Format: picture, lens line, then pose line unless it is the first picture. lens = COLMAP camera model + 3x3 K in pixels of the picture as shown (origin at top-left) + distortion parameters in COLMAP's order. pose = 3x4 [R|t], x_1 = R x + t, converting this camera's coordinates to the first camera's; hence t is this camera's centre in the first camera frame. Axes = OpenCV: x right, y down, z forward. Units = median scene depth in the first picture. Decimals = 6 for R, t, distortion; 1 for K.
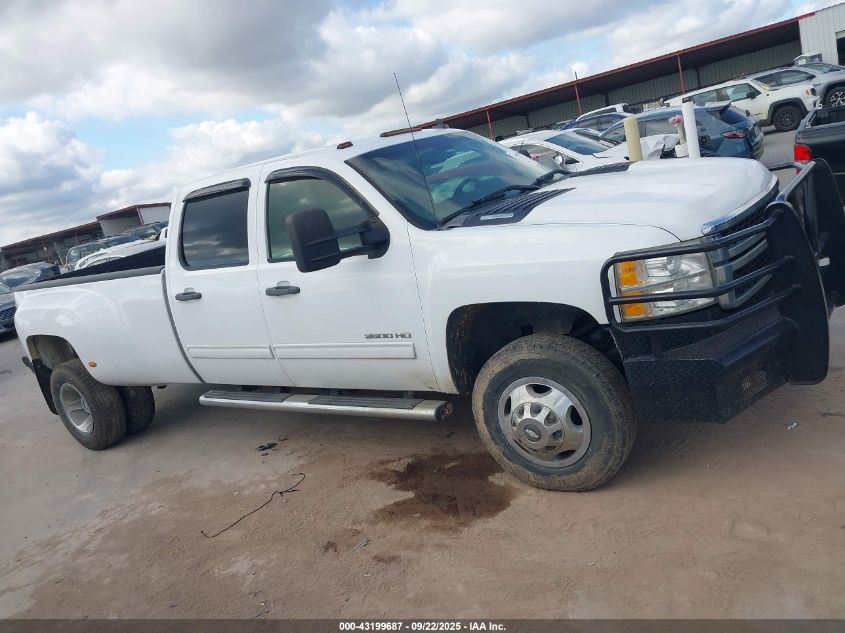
lens RADIAL K [[661.5, 0, 426.4], [0, 661.5, 317.6], [0, 0, 1]] dist [-0.001643, -0.010292]
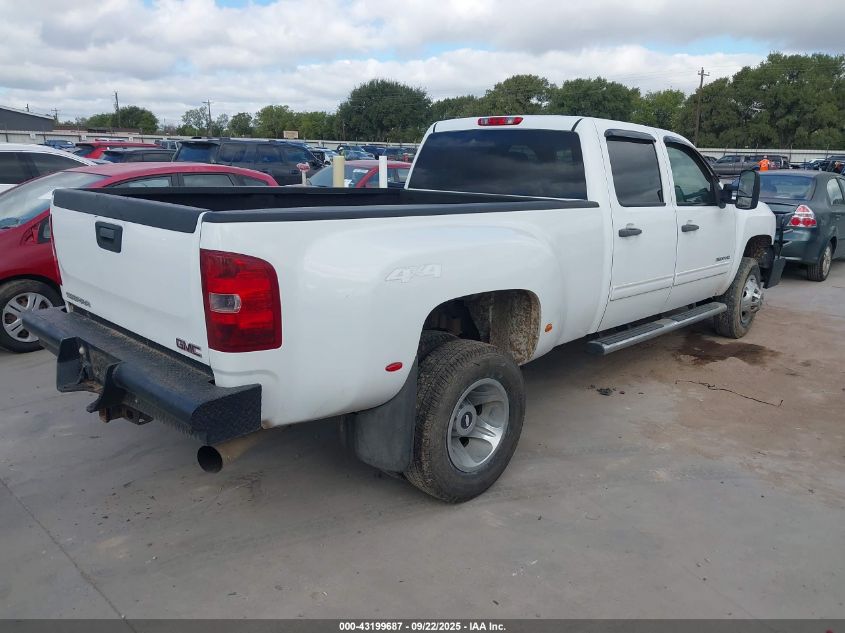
lens RADIAL K [[661.5, 0, 426.4], [0, 661.5, 317.6], [0, 0, 1]] dist [-0.001643, -0.010292]
pose [[0.155572, -0.011192, 0.987761, -1.550562], [0.168172, 0.985639, -0.015319, 0.064250], [-0.973404, 0.168497, 0.155219, 1.308139]]
